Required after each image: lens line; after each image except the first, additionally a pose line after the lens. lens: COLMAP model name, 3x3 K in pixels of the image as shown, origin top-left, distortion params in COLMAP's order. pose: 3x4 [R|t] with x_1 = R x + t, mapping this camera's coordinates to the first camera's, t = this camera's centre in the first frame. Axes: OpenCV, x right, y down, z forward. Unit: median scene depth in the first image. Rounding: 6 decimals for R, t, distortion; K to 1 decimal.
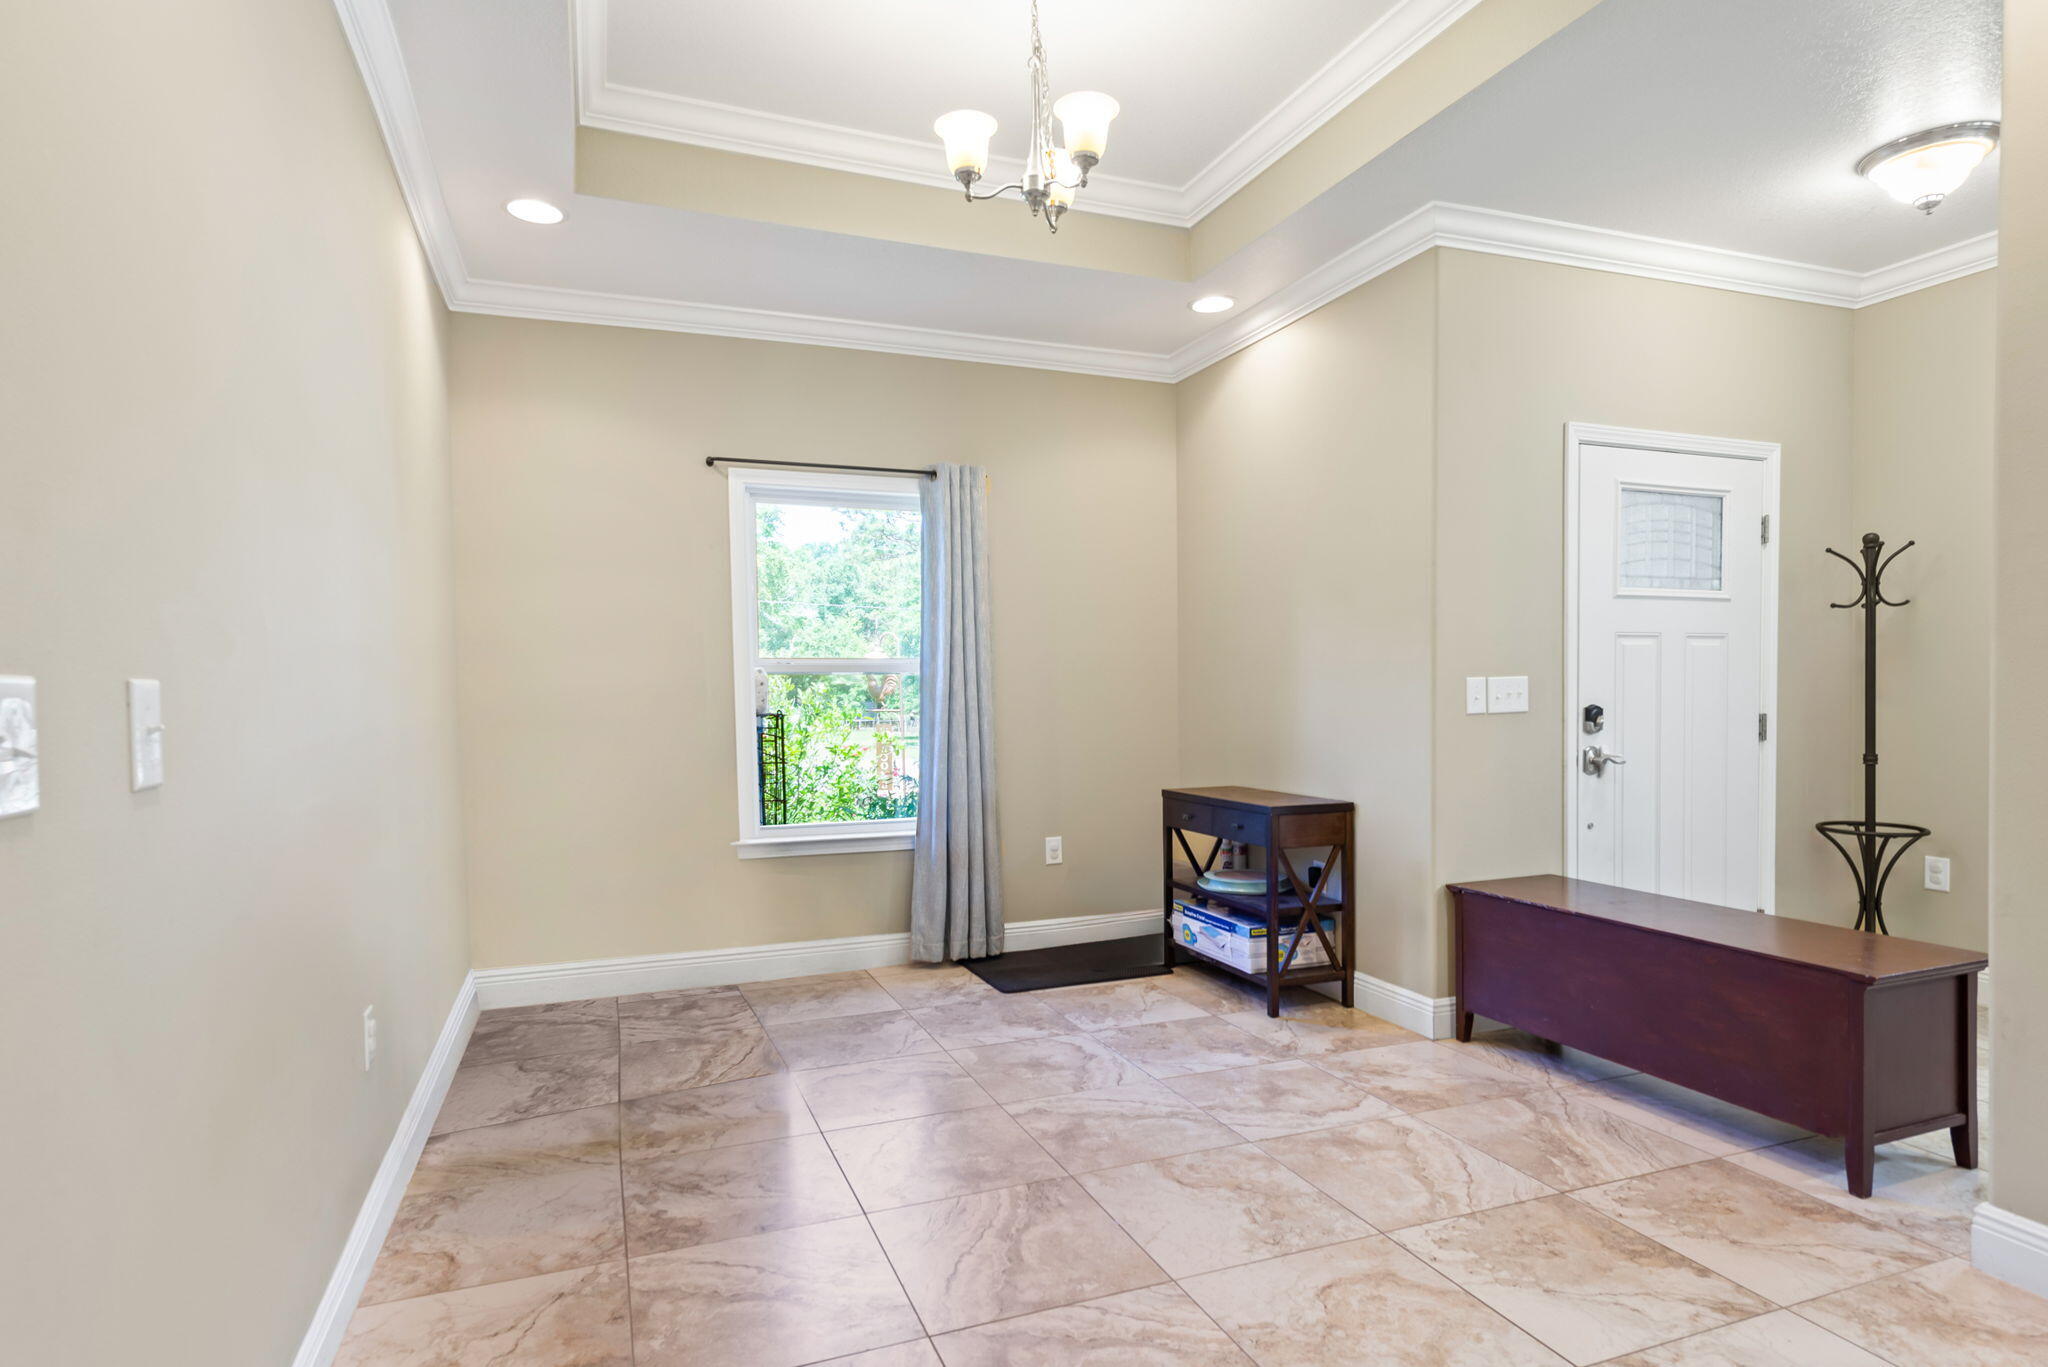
lens RADIAL K [[1076.2, 0, 1013.2], [0, 1076.2, 705.1], [0, 0, 1]] dist [0.028362, -0.018947]
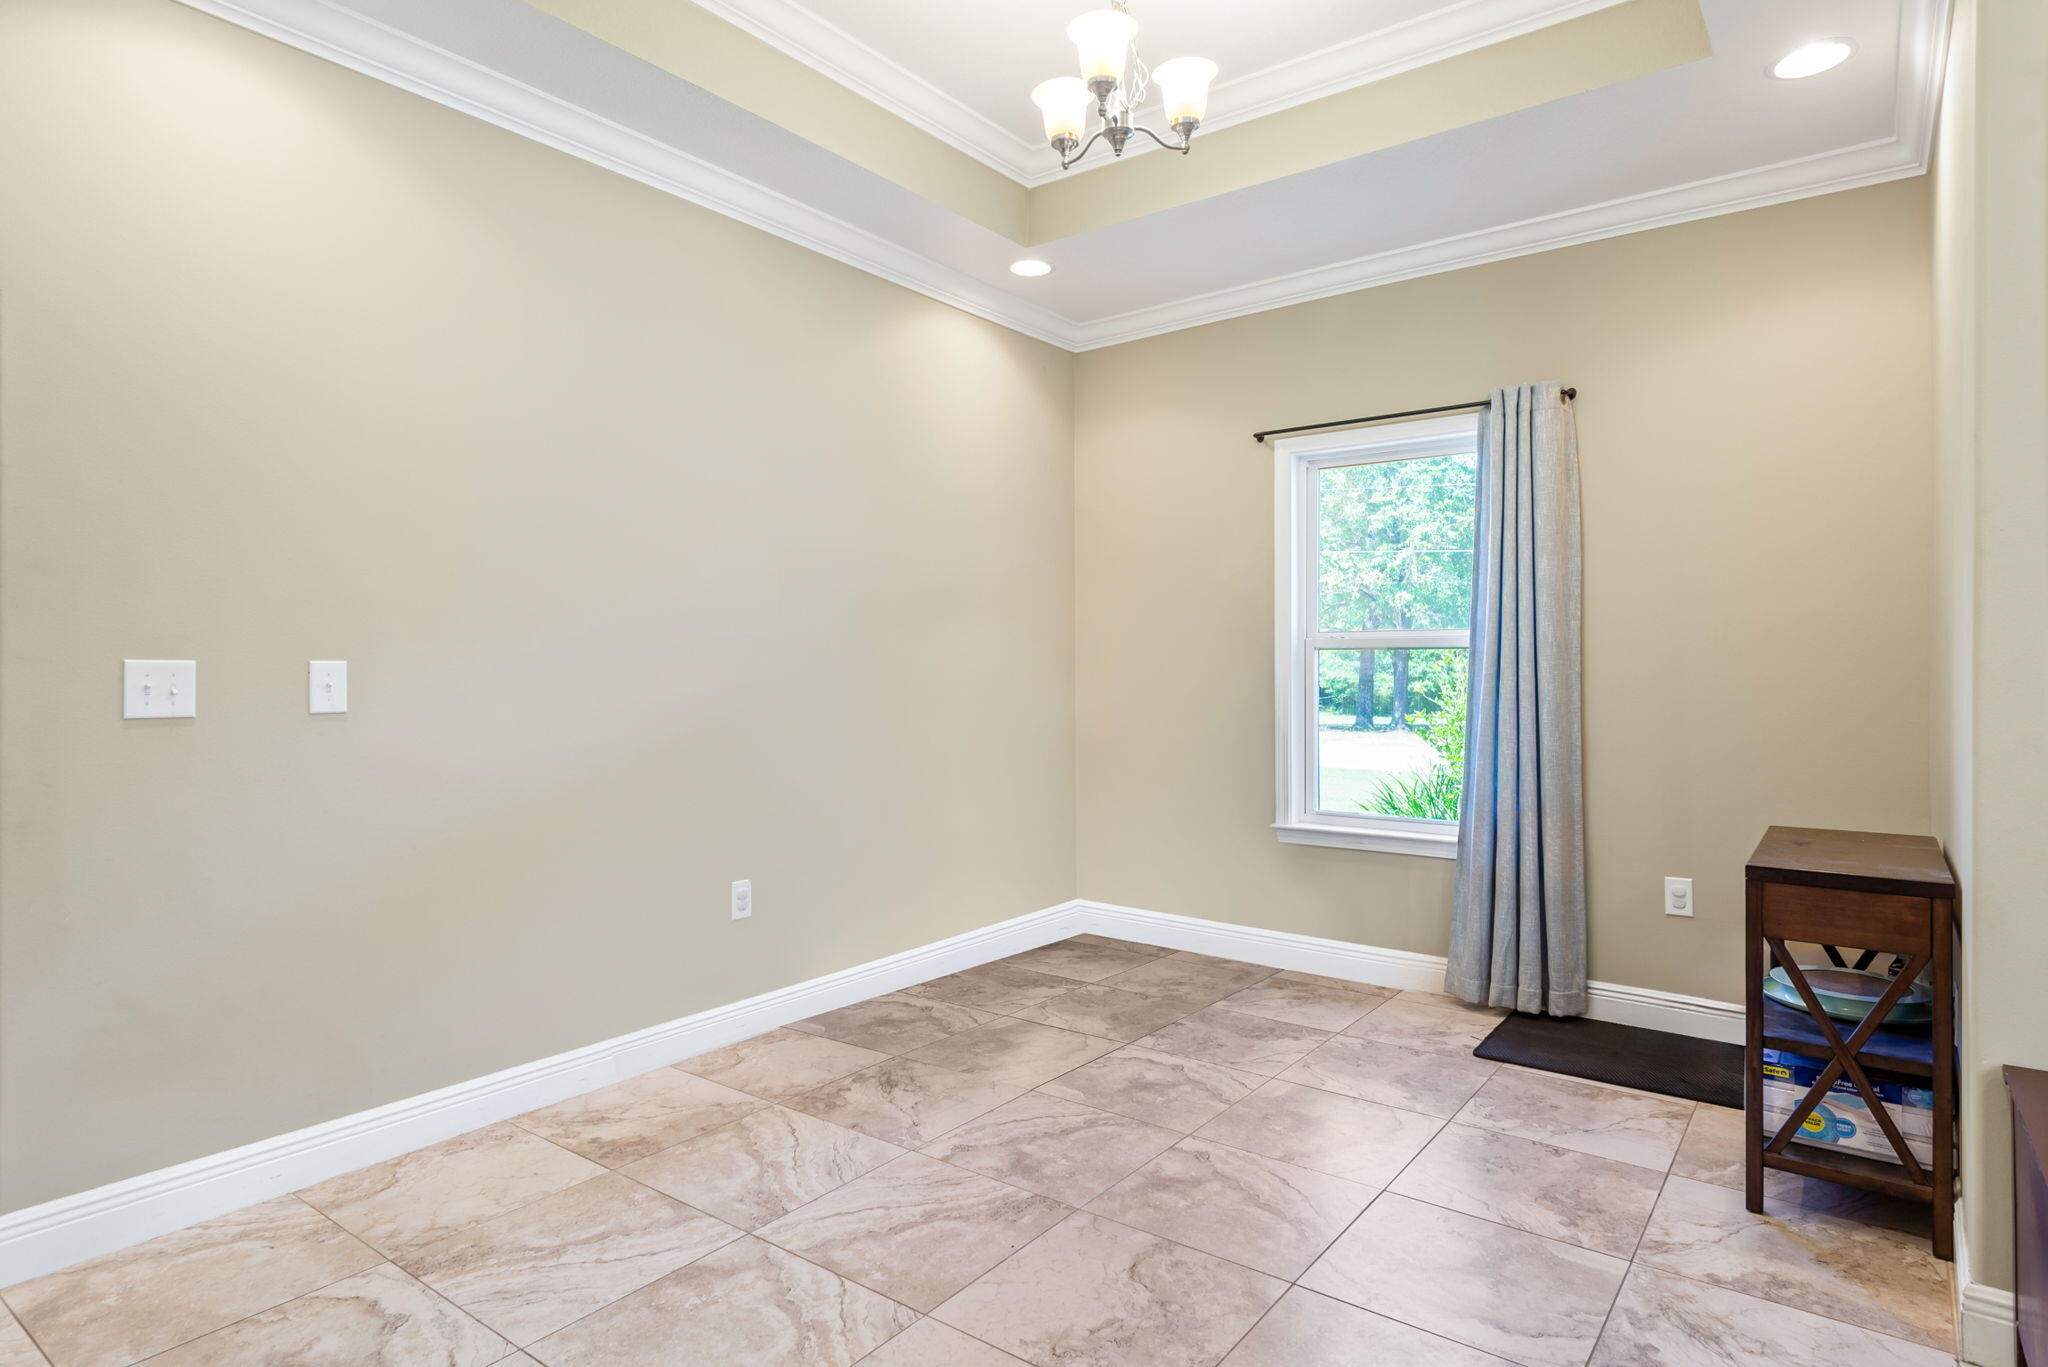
lens RADIAL K [[1121.4, 0, 1031.5], [0, 1121.4, 670.3], [0, 0, 1]] dist [0.015207, -0.000833]
pose [[0.541461, 0.011748, -0.840644, 0.537958], [-0.017094, 0.999849, 0.002963, -0.011397], [0.840552, 0.012766, 0.541580, 0.297299]]
